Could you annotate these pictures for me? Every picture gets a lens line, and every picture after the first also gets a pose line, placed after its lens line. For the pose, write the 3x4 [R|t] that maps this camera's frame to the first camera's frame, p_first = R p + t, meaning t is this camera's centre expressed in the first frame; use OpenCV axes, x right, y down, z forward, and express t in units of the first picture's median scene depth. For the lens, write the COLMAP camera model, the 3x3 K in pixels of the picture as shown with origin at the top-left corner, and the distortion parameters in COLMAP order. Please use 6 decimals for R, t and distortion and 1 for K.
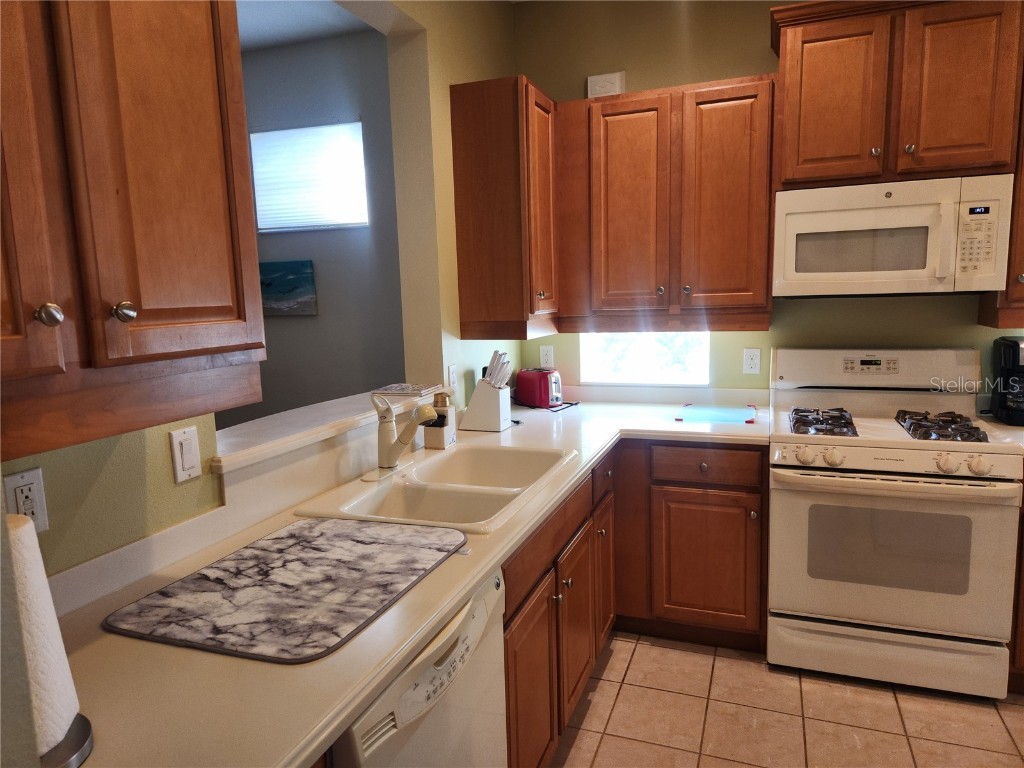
lens RADIAL K [[677.6, 0, 512.7], [0, 677.6, 382.0], [0, 0, 1]] dist [0.059883, -0.034334]
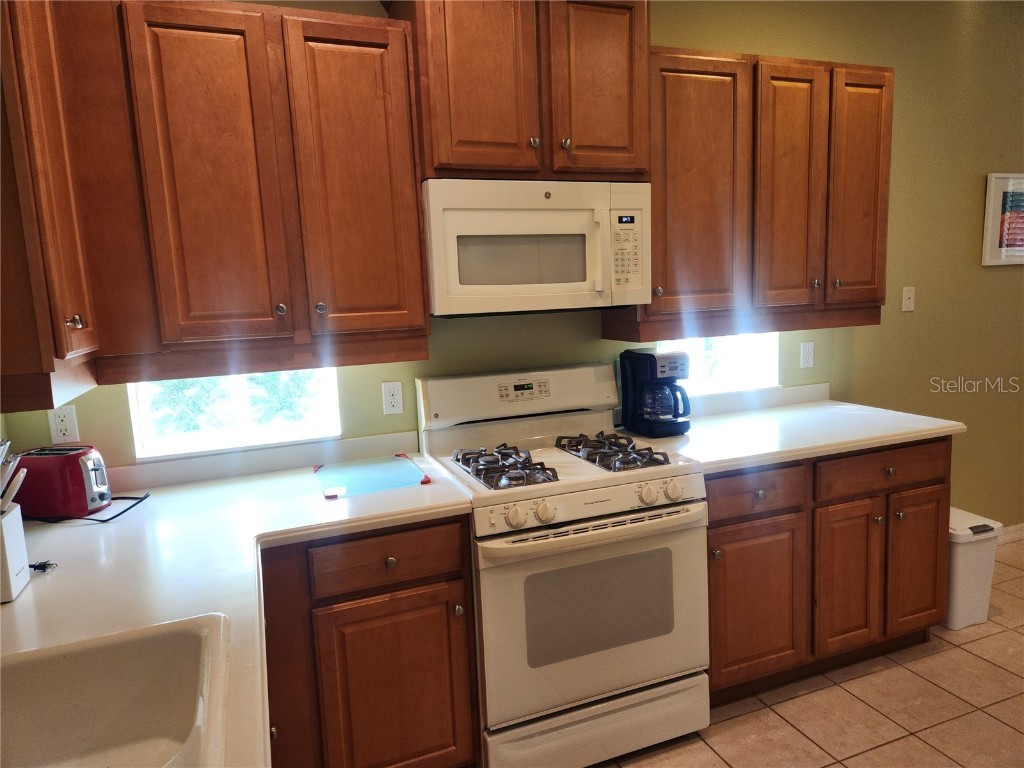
lens RADIAL K [[677.6, 0, 516.2], [0, 677.6, 382.0], [0, 0, 1]] dist [0.059883, -0.034334]
pose [[0.744638, -0.094086, 0.660804, -0.063288], [0.108379, 0.993921, 0.019388, -0.055541], [-0.658611, 0.057180, 0.750308, 0.370601]]
